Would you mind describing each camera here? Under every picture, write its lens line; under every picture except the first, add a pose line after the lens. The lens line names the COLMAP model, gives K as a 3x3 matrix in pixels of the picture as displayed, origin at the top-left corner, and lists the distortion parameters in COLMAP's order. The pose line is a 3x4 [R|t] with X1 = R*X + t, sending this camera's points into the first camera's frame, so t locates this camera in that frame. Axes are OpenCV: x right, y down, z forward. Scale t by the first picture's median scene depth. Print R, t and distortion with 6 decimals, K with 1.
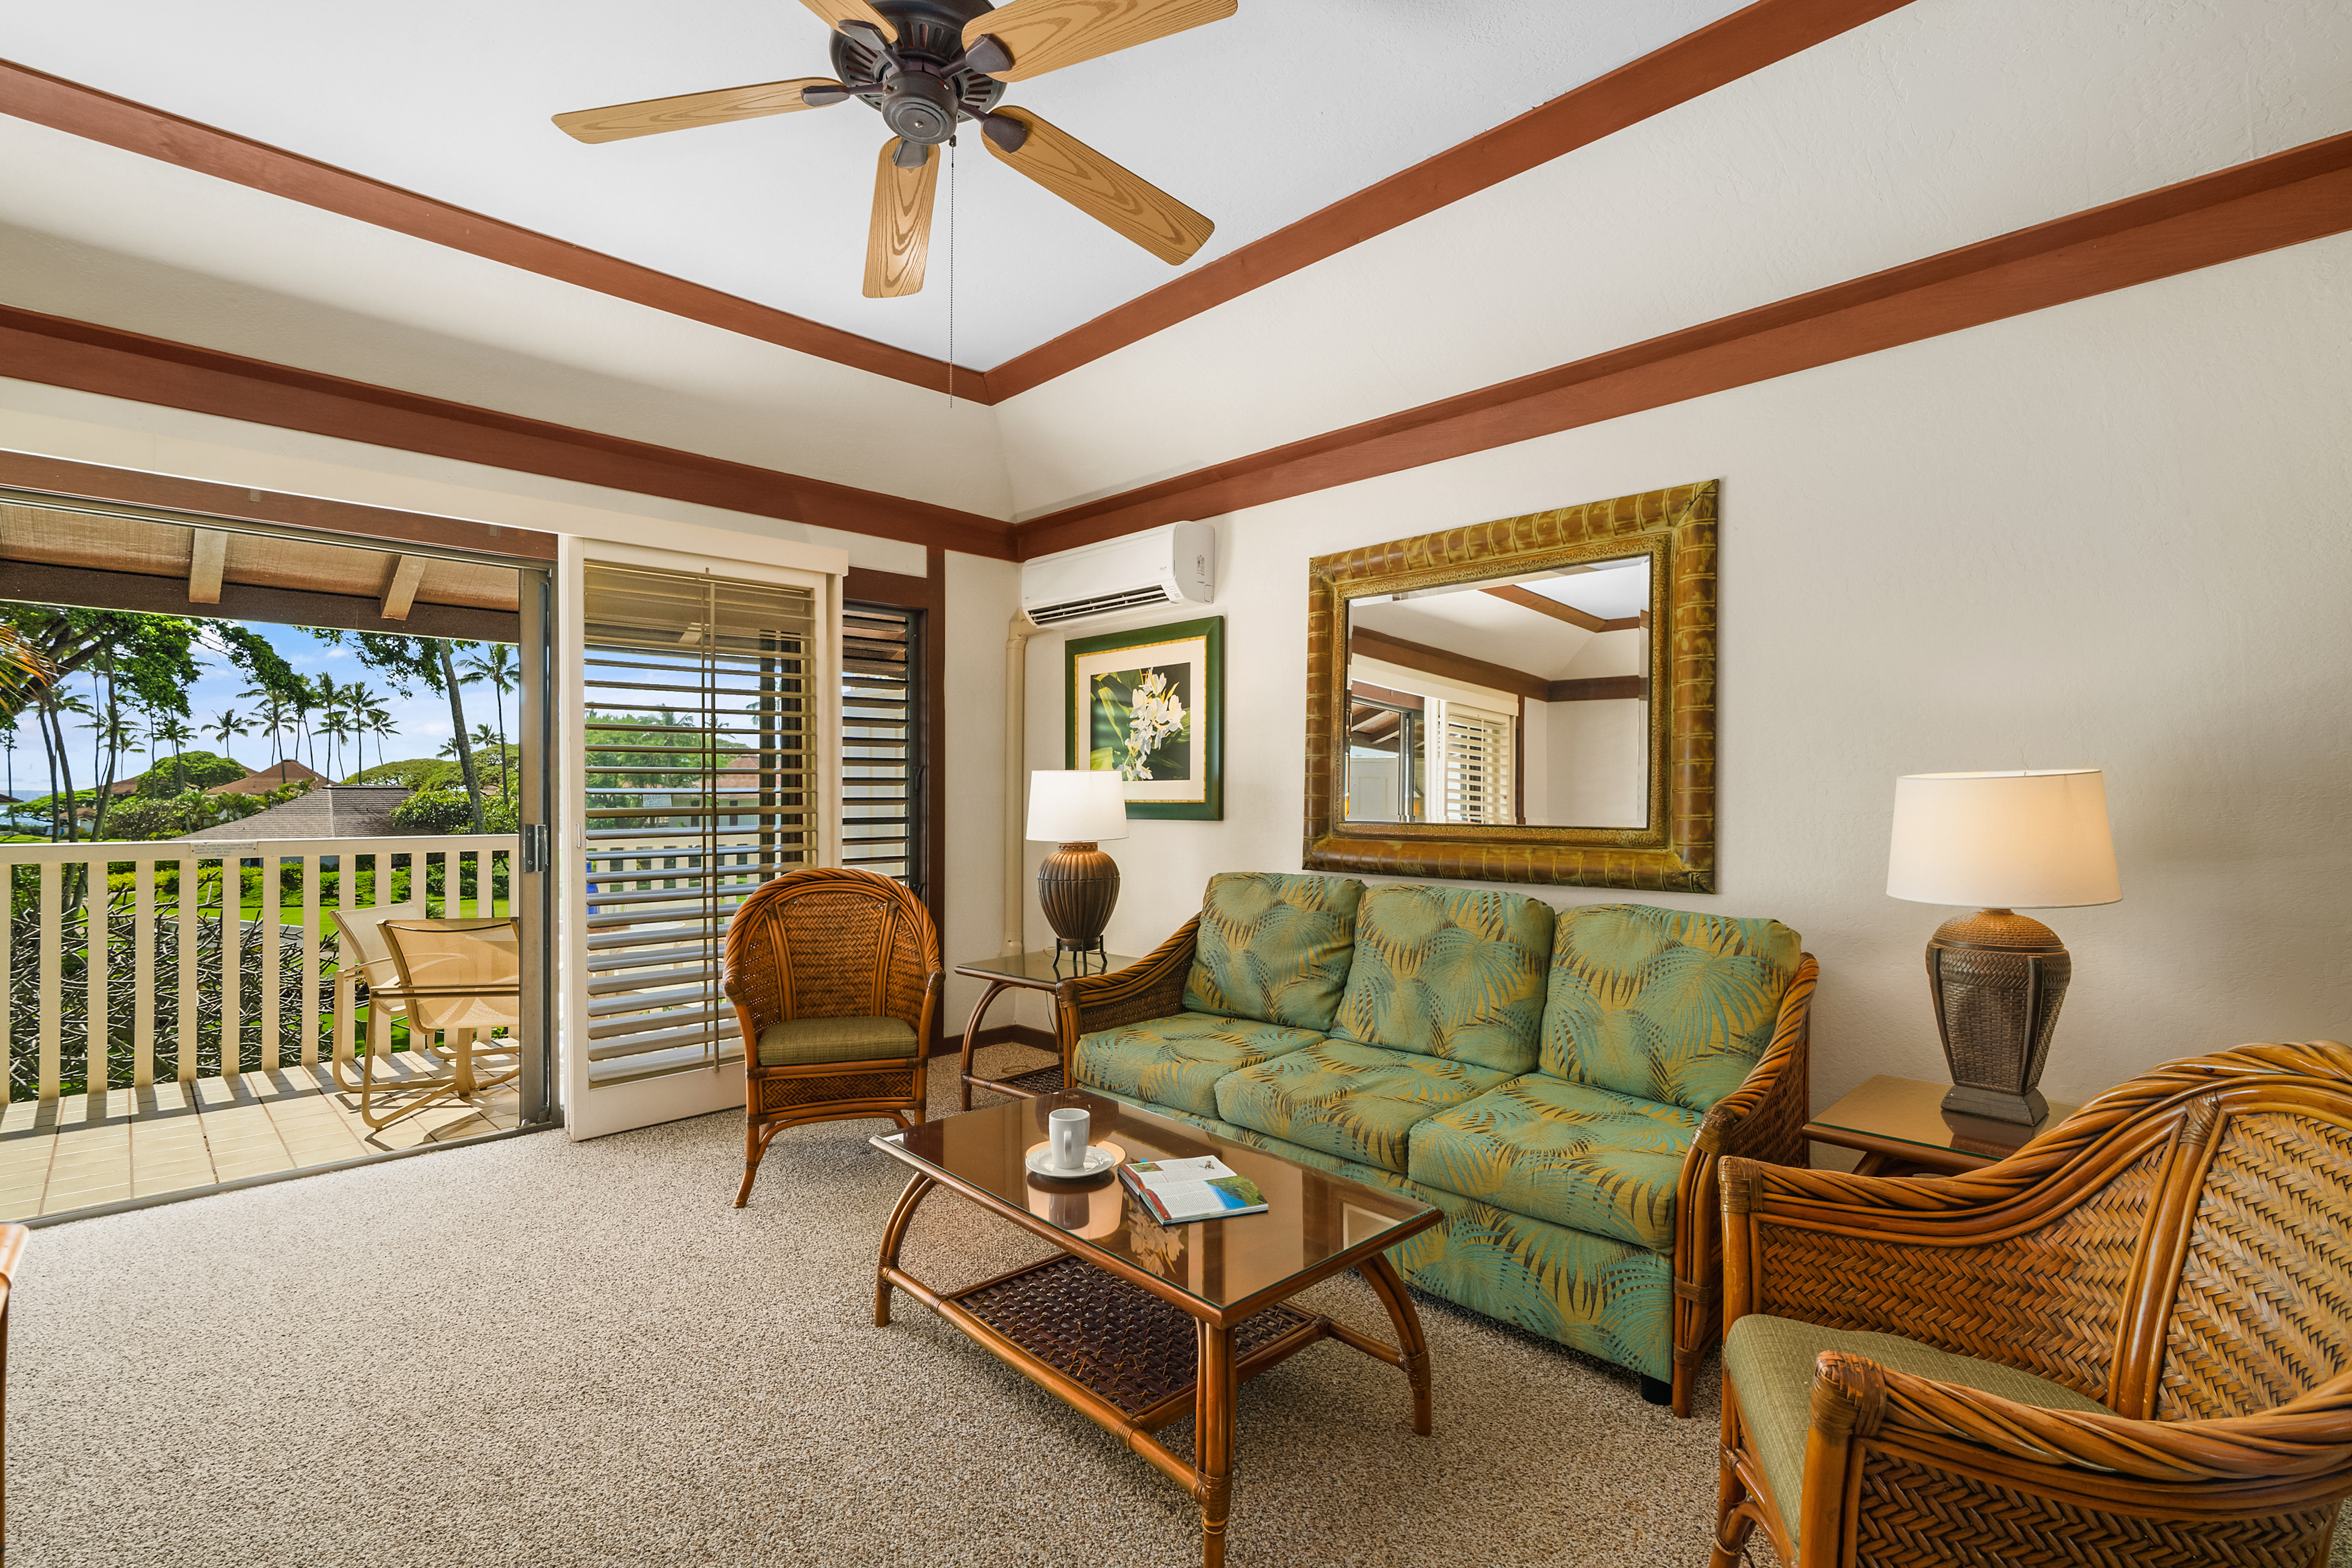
lens RADIAL K [[1078.7, 0, 1150.9], [0, 1078.7, 795.4], [0, 0, 1]] dist [-0.007221, 0.002874]
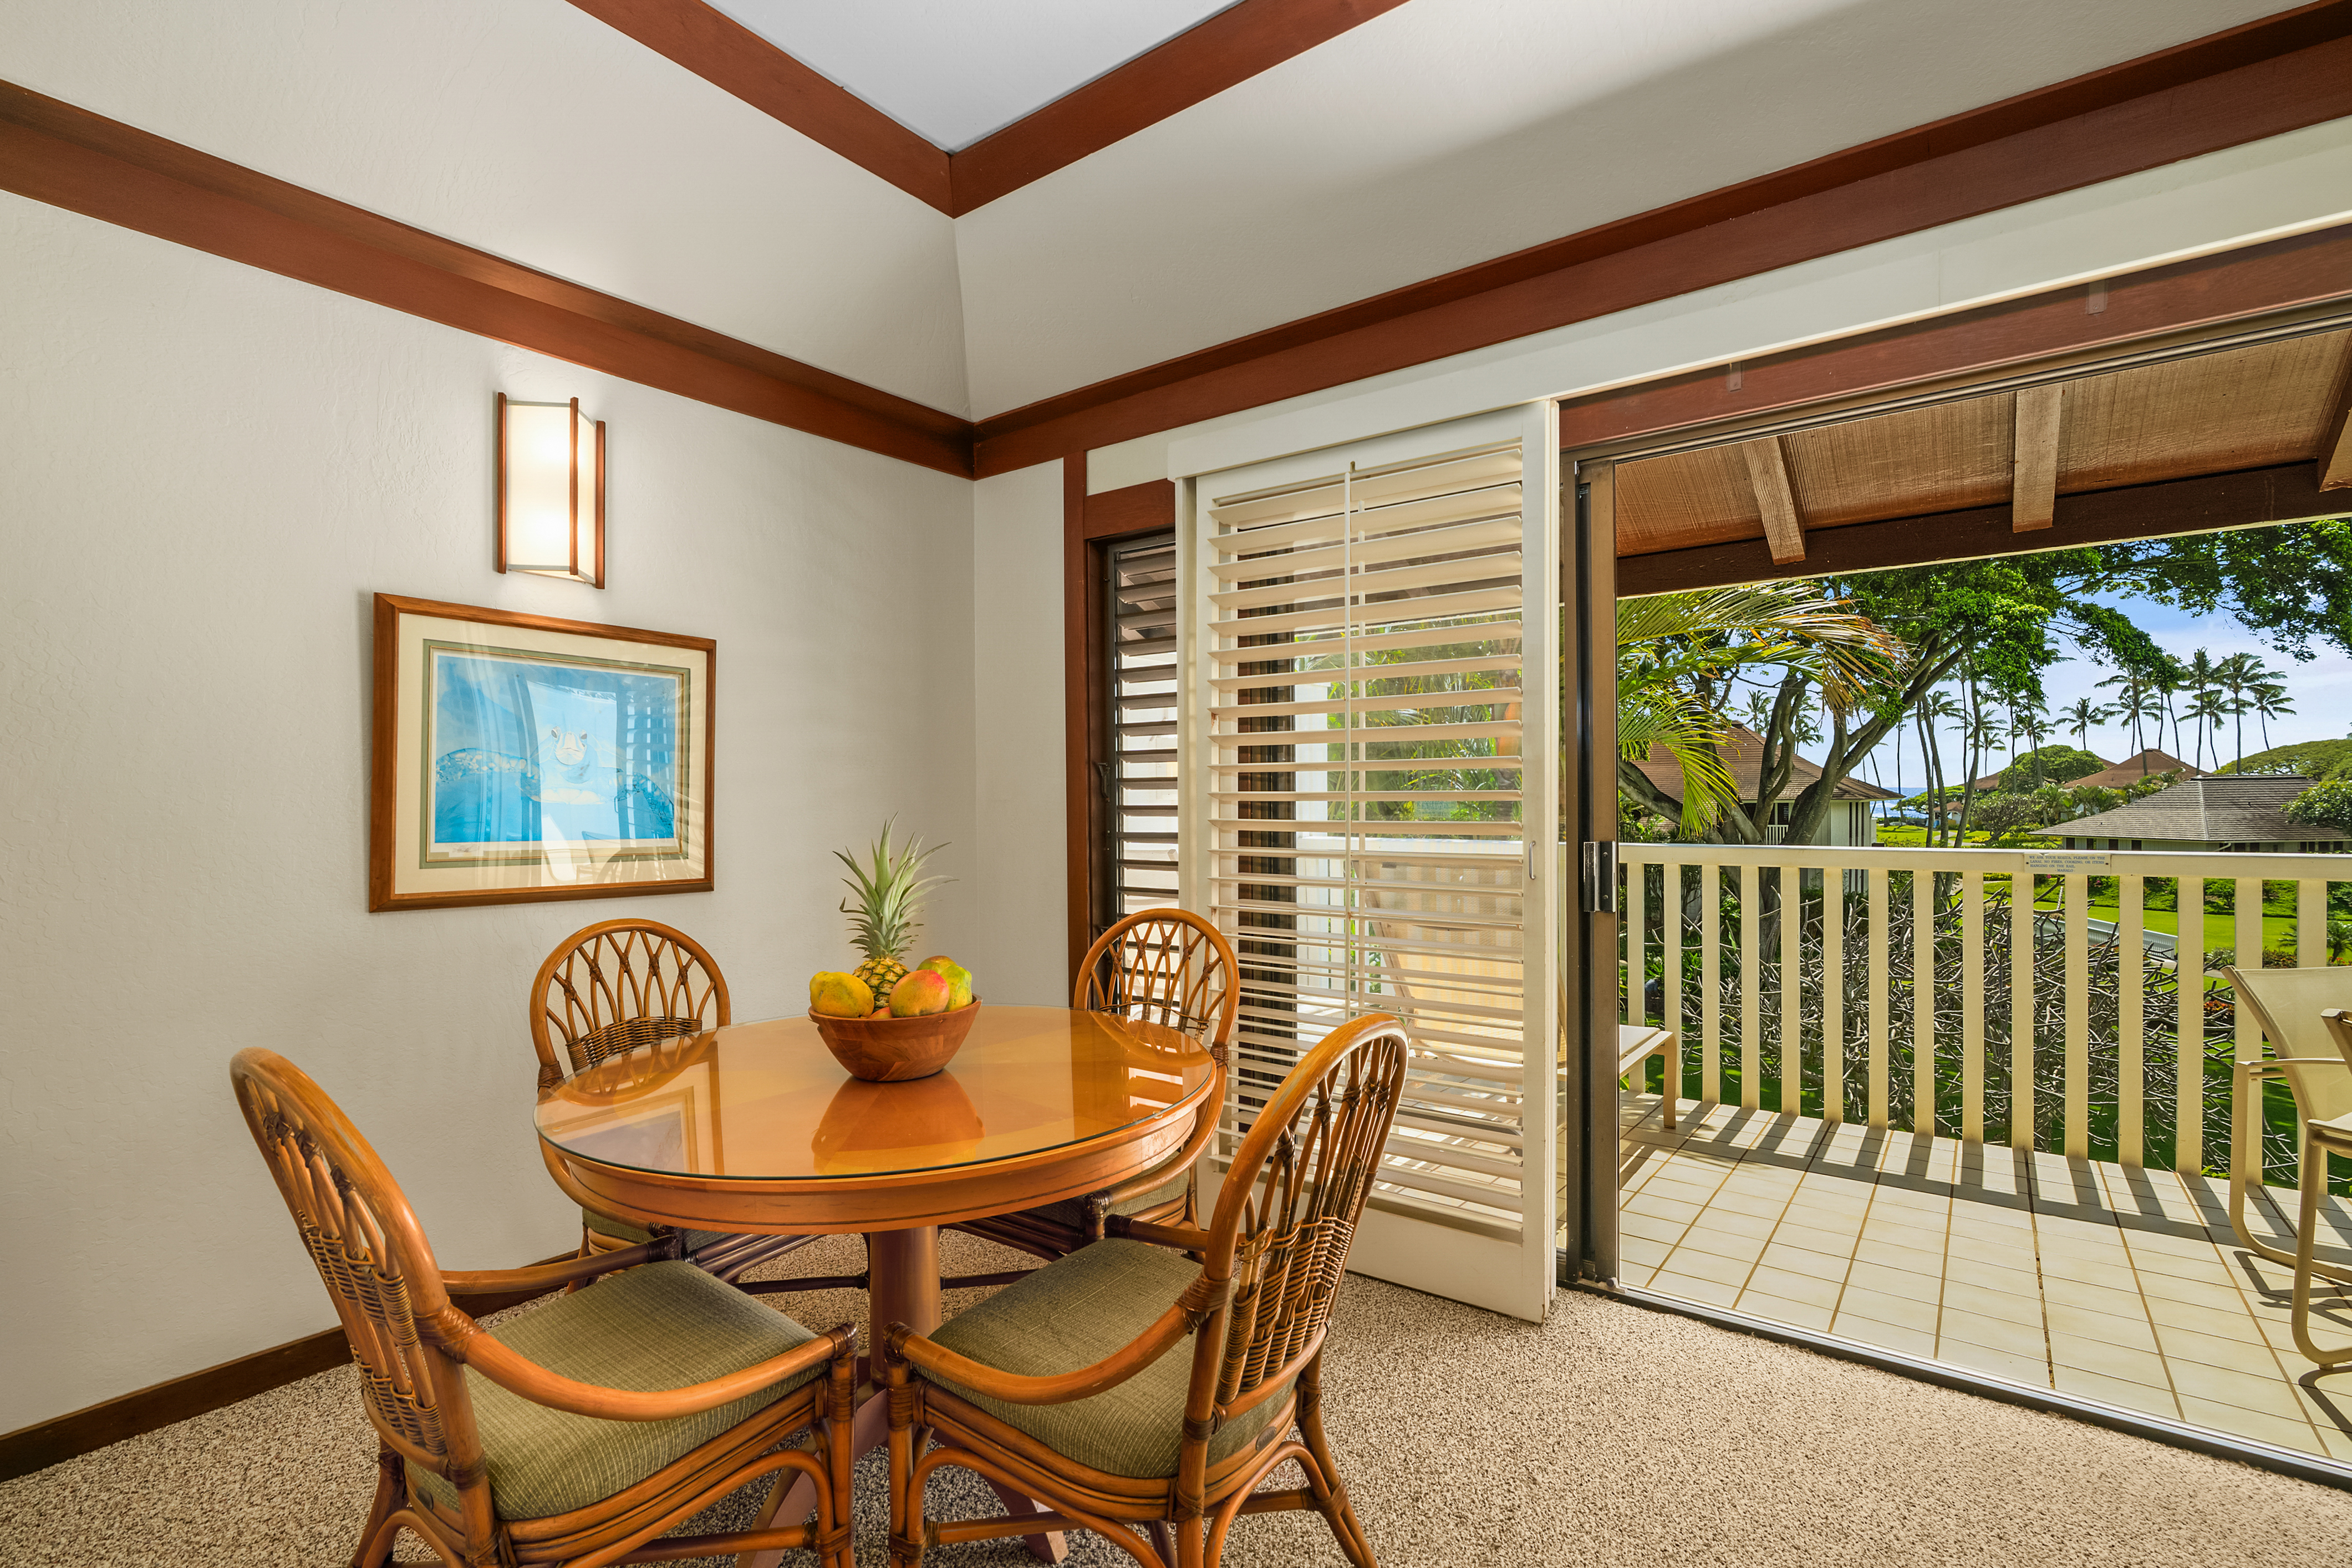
lens RADIAL K [[1078.7, 0, 1146.1], [0, 1078.7, 810.8], [0, 0, 1]] dist [-0.007221, 0.002874]
pose [[0.142325, 0.007201, -0.989794, -0.226497], [0.013073, 0.999873, 0.009154, -0.003407], [0.989734, -0.014242, 0.142213, 0.278153]]
